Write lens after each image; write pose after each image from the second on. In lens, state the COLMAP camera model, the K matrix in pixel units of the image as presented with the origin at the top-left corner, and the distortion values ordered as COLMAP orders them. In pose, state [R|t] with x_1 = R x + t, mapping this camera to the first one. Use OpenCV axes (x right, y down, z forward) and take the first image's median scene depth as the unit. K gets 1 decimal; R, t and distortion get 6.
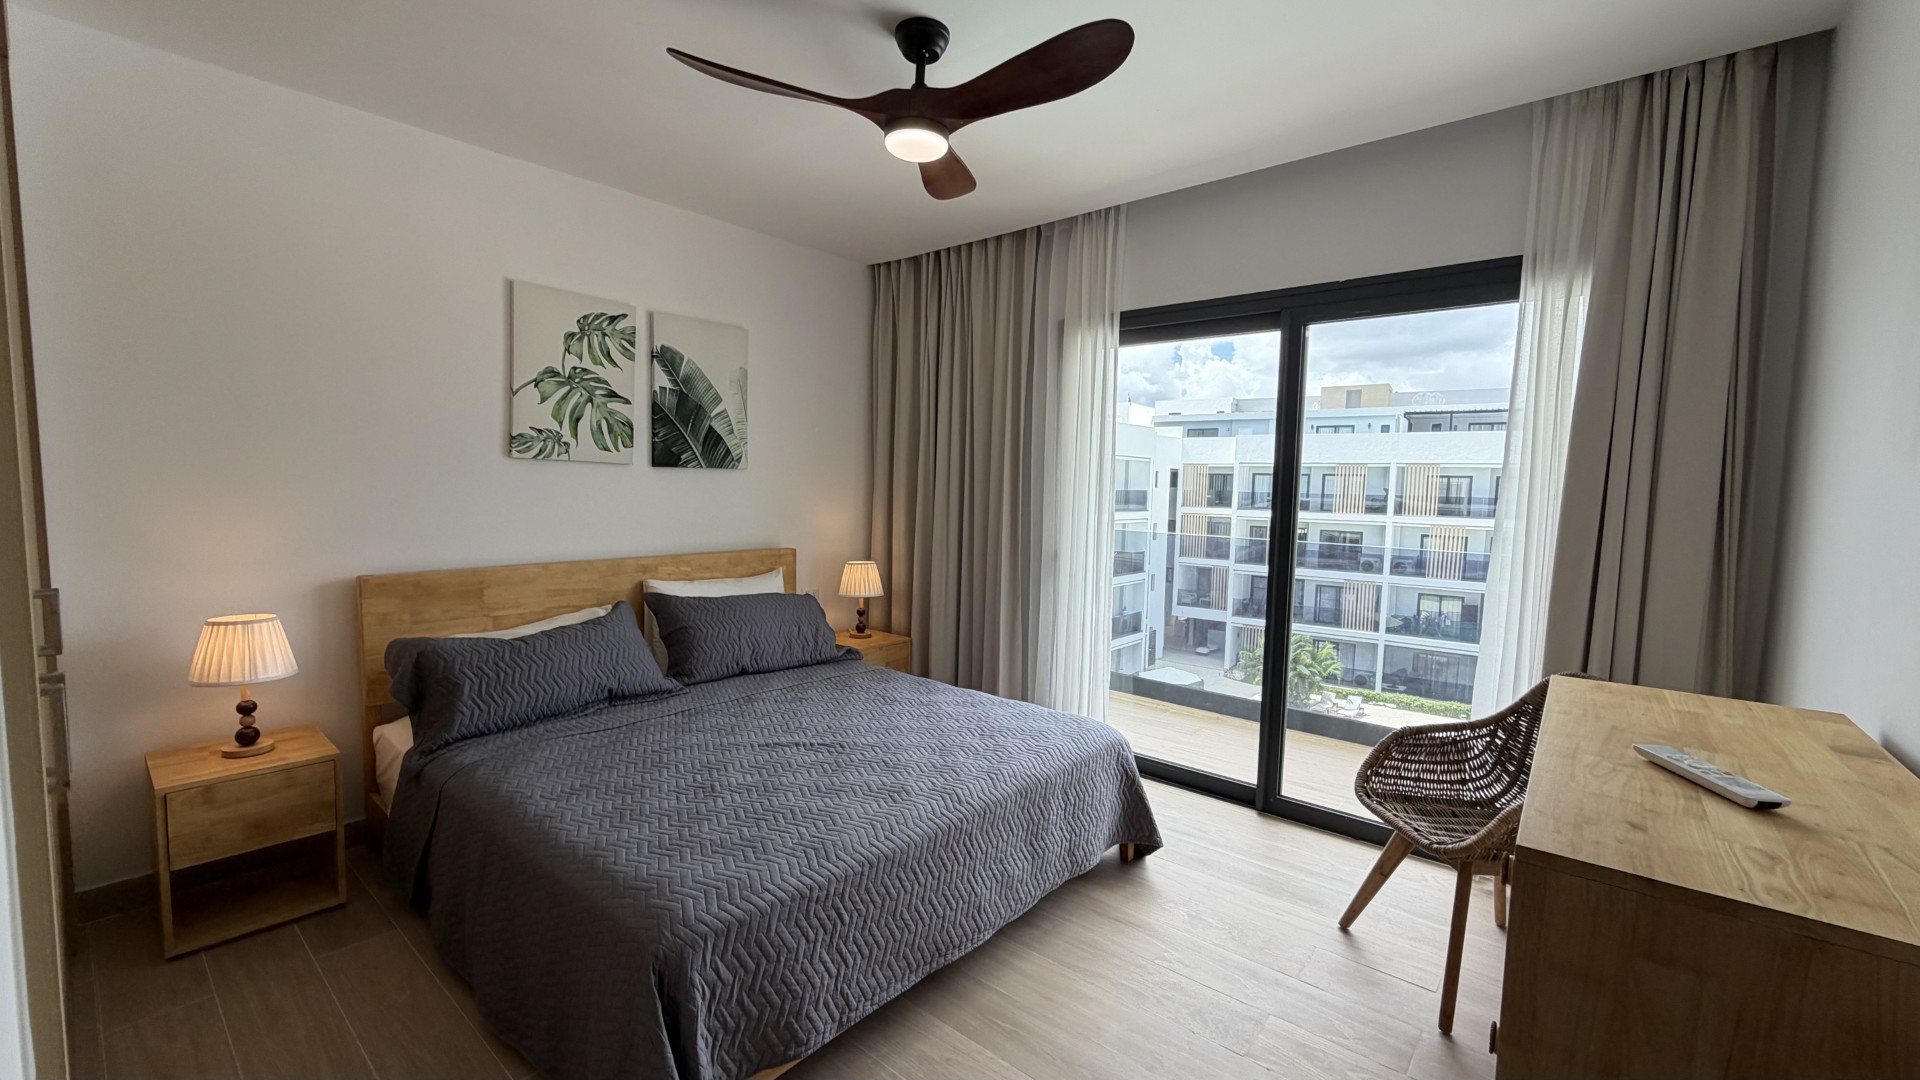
lens RADIAL K [[770.4, 0, 953.1], [0, 770.4, 537.7], [0, 0, 1]] dist [-0.002678, 0.000318]
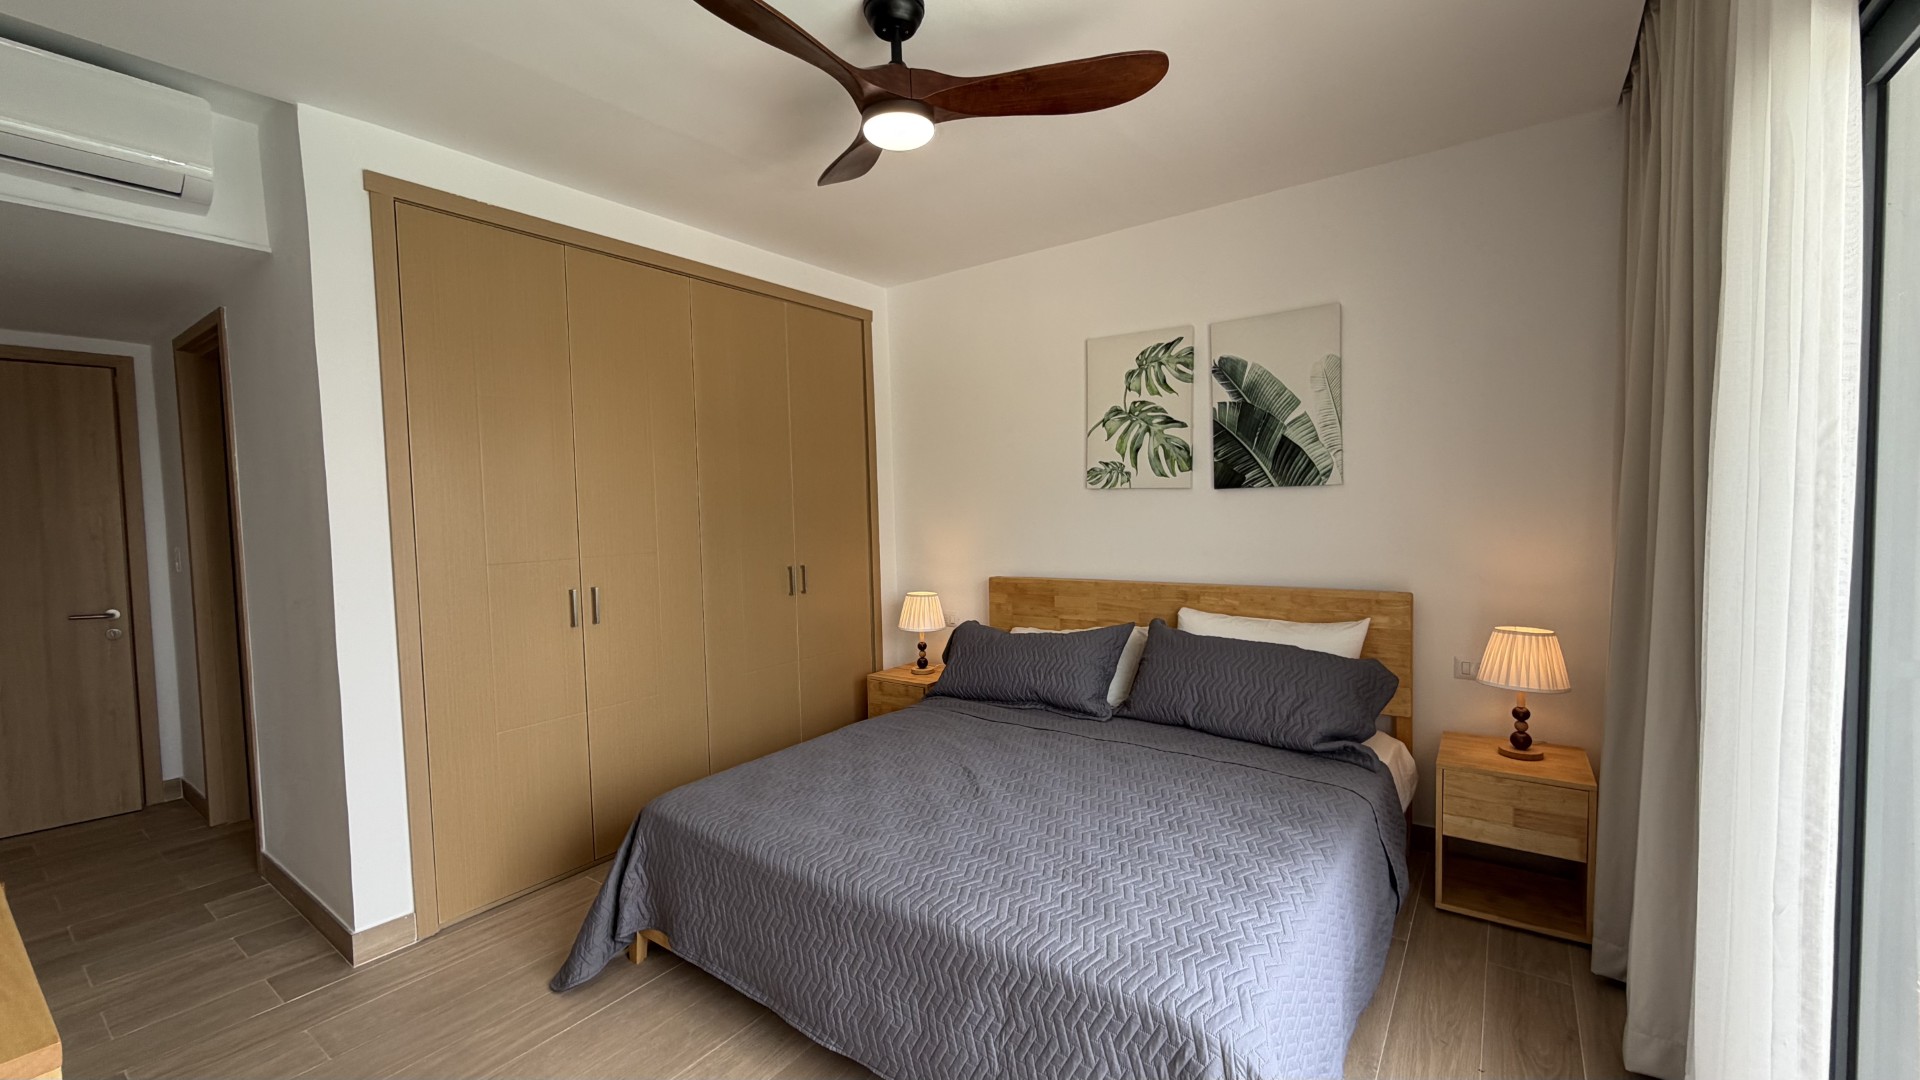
lens RADIAL K [[770.4, 0, 953.1], [0, 770.4, 537.7], [0, 0, 1]] dist [-0.002678, 0.000318]
pose [[0.071080, 0.019083, -0.997288, 0.552865], [-0.046413, 0.998797, 0.015804, -0.035107], [0.996390, 0.045163, 0.071880, 0.654529]]
